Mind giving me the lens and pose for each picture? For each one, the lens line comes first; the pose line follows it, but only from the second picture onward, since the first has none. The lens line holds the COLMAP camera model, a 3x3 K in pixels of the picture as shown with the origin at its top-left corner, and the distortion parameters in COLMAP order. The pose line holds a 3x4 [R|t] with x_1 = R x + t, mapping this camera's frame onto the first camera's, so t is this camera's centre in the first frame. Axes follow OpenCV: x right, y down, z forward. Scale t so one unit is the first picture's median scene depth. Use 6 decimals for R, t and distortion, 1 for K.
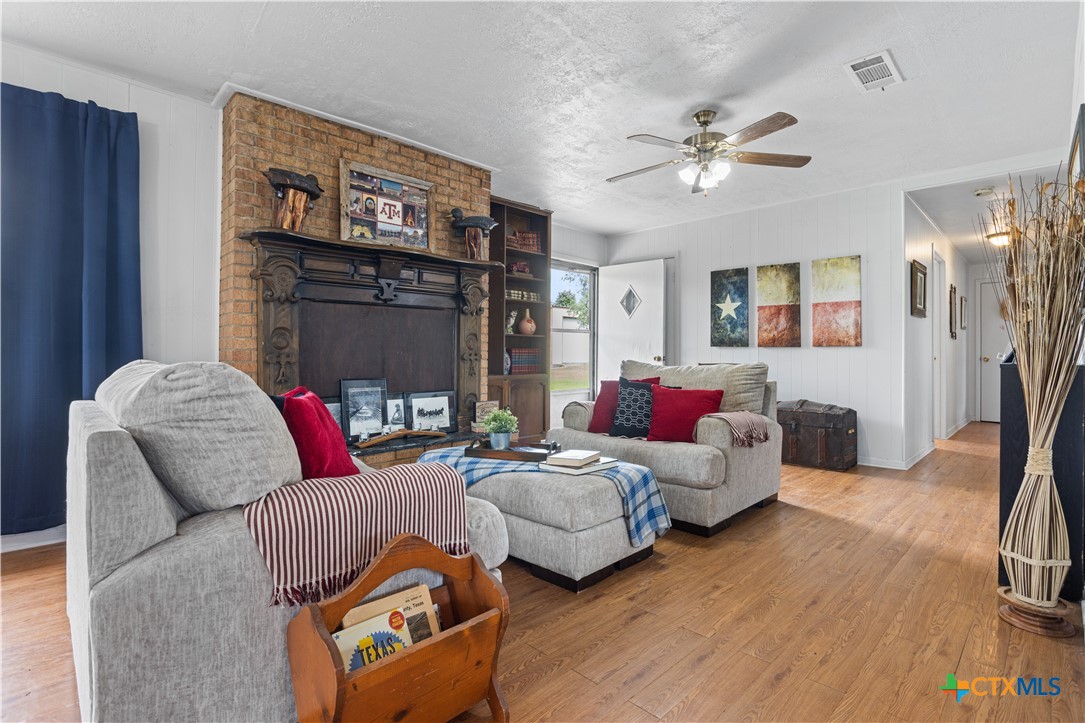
lens RADIAL K [[520.3, 0, 540.0], [0, 520.3, 351.9], [0, 0, 1]] dist [-0.037783, 0.015951]
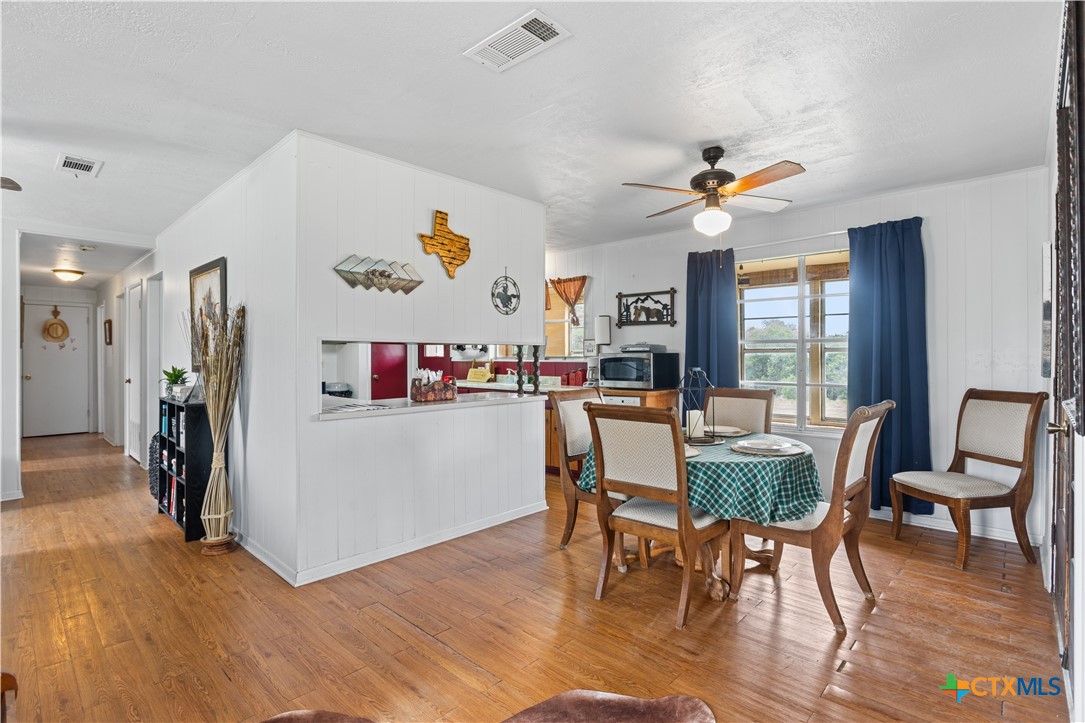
lens RADIAL K [[520.3, 0, 542.9], [0, 520.3, 359.9], [0, 0, 1]] dist [-0.037783, 0.015951]
pose [[-0.034354, -0.013849, 0.999314, -0.436390], [-0.003750, 0.999899, 0.013728, -0.083963], [-0.999403, -0.003276, -0.034402, -0.038077]]
